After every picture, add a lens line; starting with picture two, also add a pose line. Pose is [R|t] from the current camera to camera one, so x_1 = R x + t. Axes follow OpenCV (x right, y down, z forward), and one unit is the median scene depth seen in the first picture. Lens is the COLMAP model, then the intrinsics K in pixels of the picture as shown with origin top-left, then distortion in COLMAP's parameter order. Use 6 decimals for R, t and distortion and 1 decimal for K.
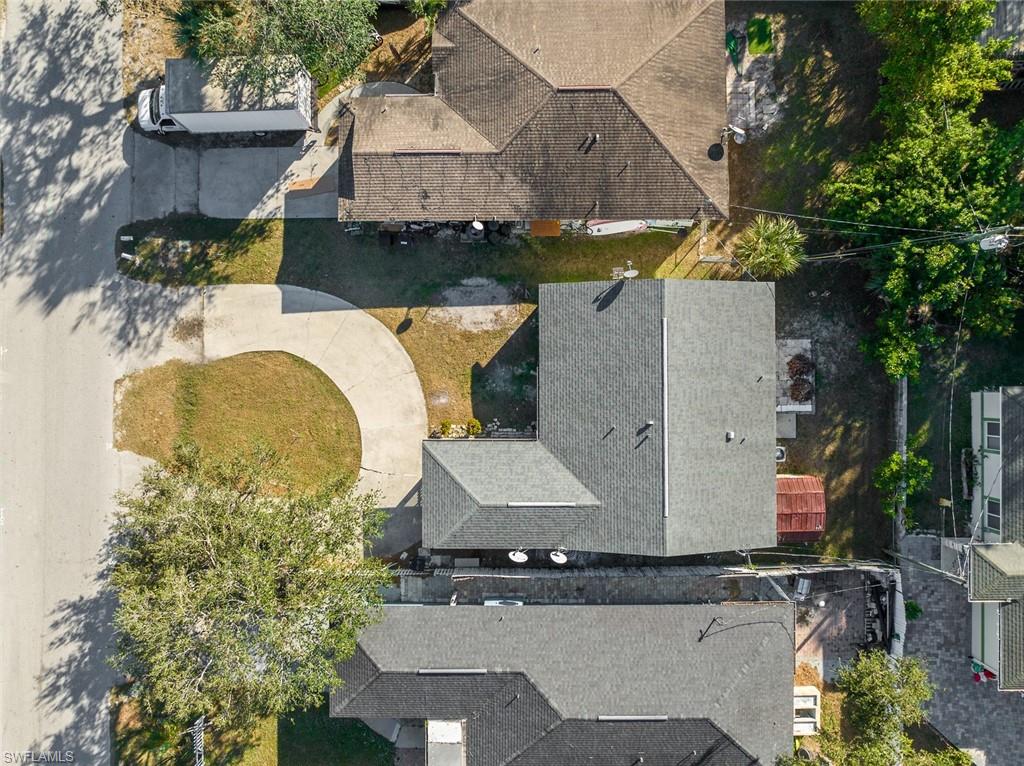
lens RADIAL K [[717.9, 0, 511.2], [0, 717.9, 365.9], [0, 0, 1]] dist [-0.052936, 0.024759]
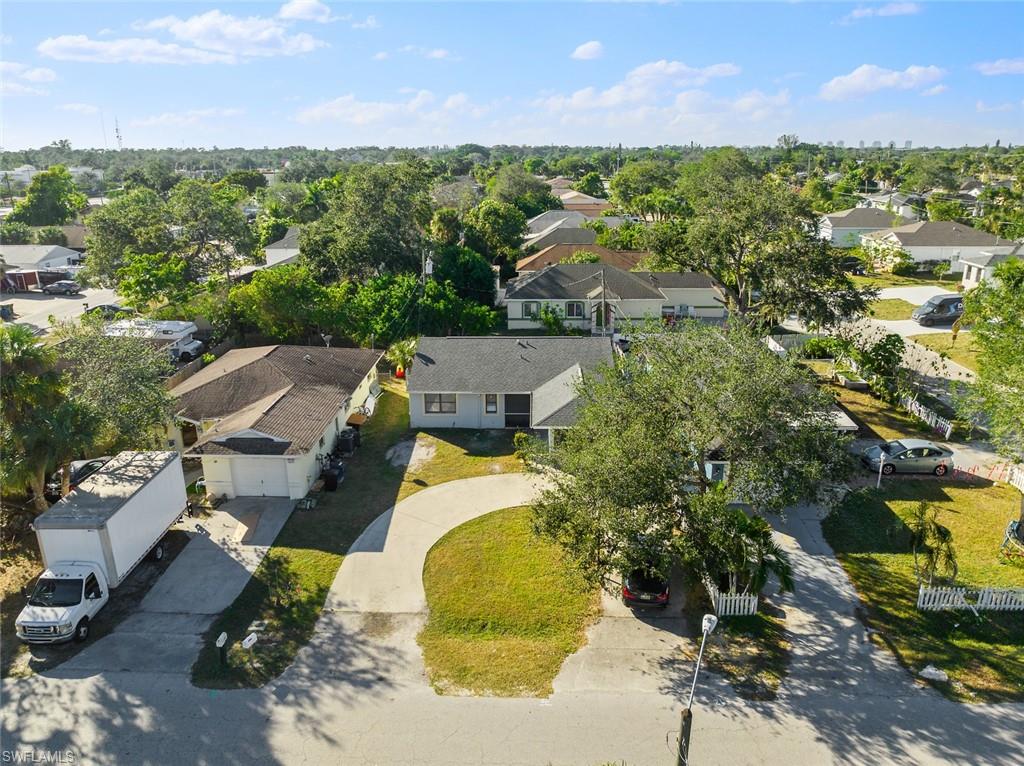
lens RADIAL K [[725.5, 0, 510.6], [0, 725.5, 364.8], [0, 0, 1]] dist [-0.051256, 0.022946]
pose [[0.033649, -0.276262, 0.960493, -1.066233], [0.999375, 0.019685, -0.029349, 0.096200], [-0.010799, 0.960881, 0.276752, 0.557716]]
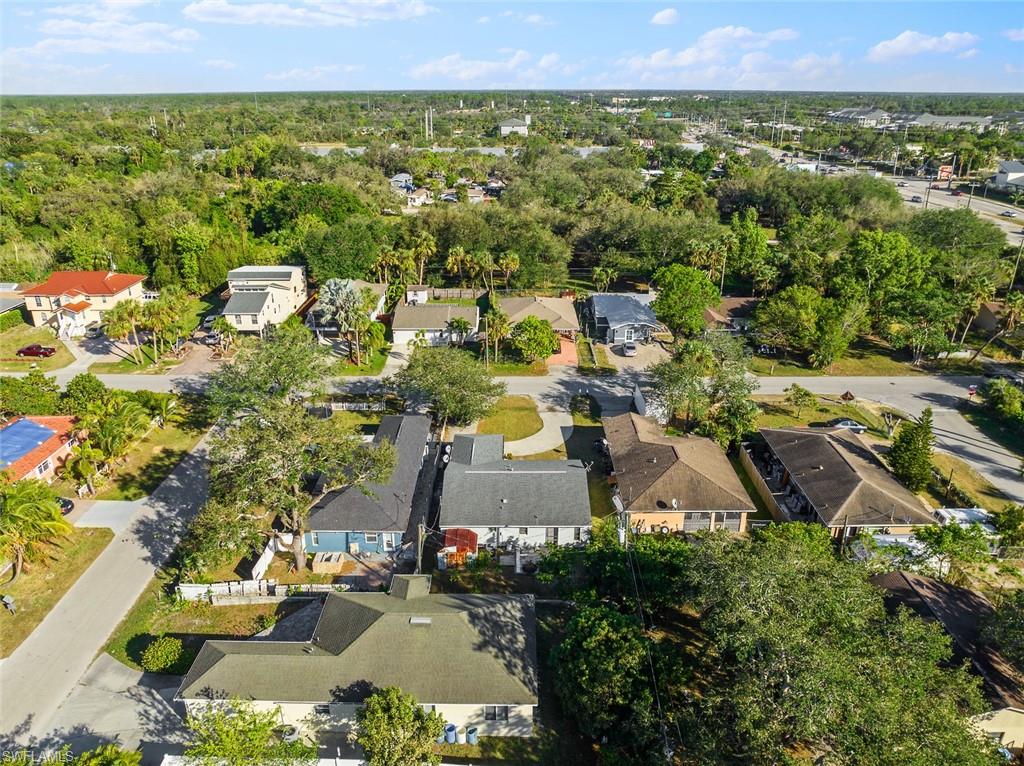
lens RADIAL K [[717.9, 0, 511.2], [0, 717.9, 365.9], [0, 0, 1]] dist [-0.052936, 0.024759]
pose [[-0.005489, 0.370628, -0.928765, 1.679069], [-0.999713, 0.019607, 0.013732, 0.043196], [0.023300, 0.928574, 0.370414, -0.000239]]
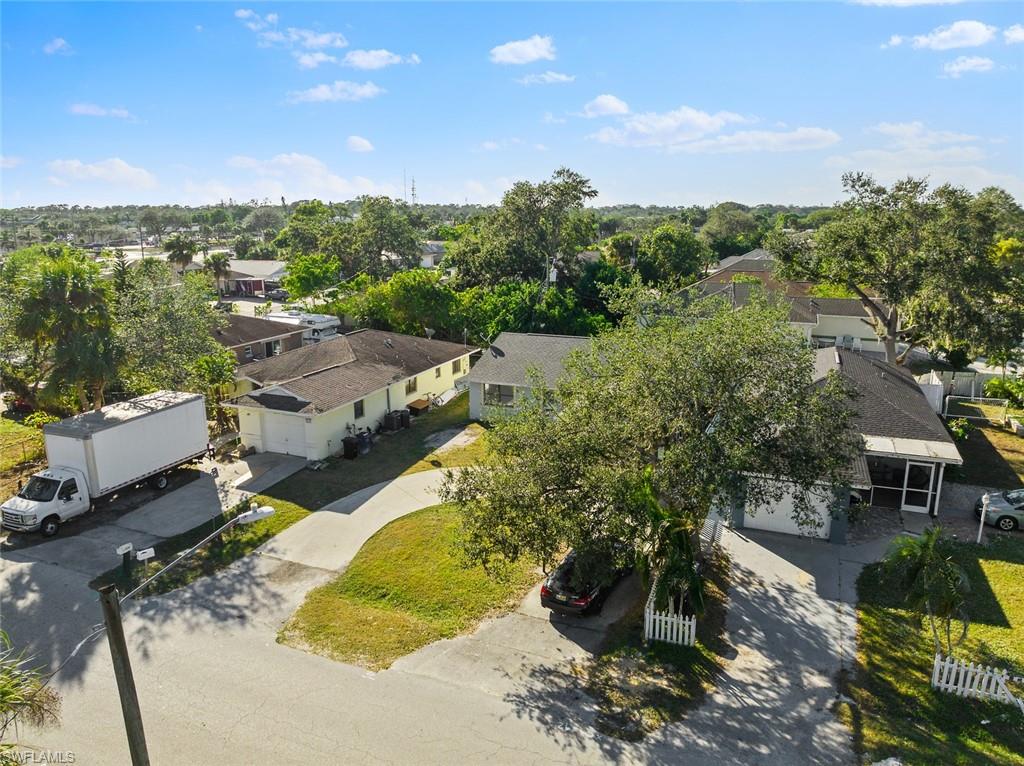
lens RADIAL K [[717.9, 0, 511.2], [0, 717.9, 365.9], [0, 0, 1]] dist [-0.052936, 0.024759]
pose [[0.378143, -0.187446, 0.906572, -0.951823], [0.925586, 0.094816, -0.366470, 0.374879], [-0.017264, 0.977688, 0.209351, 0.666703]]
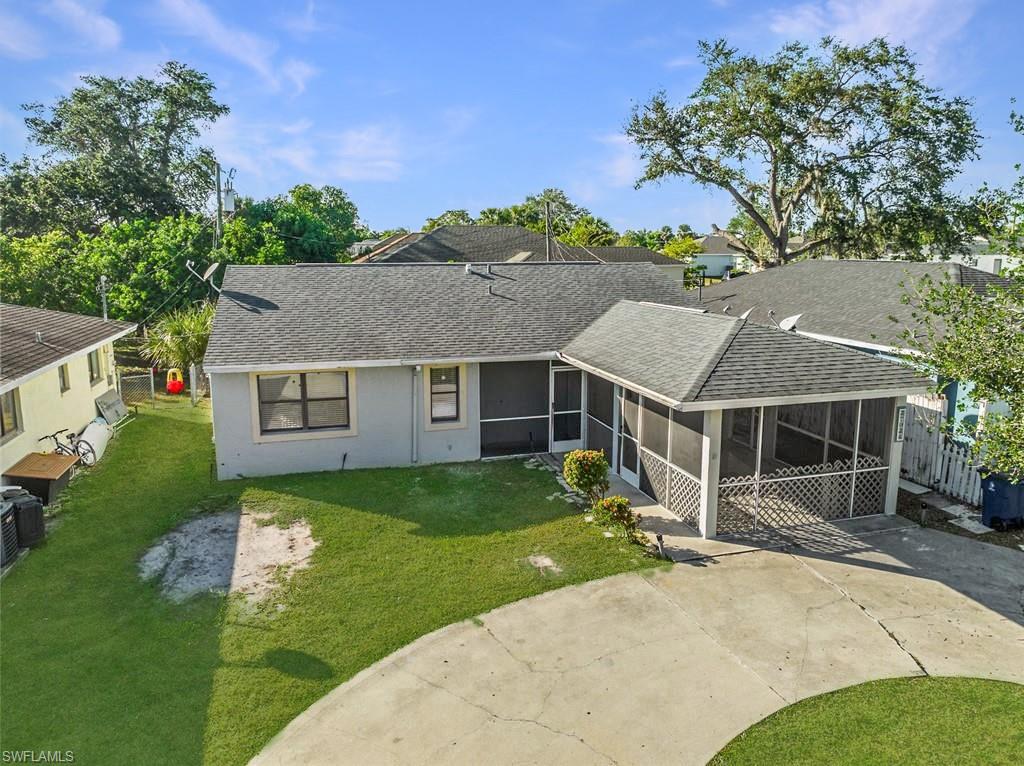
lens RADIAL K [[725.5, 0, 510.6], [0, 725.5, 364.8], [0, 0, 1]] dist [-0.051256, 0.022946]
pose [[-0.266839, -0.149327, 0.952102, -0.378283], [0.963593, -0.024038, 0.266289, -0.048554], [-0.016877, 0.988496, 0.150305, 0.861077]]
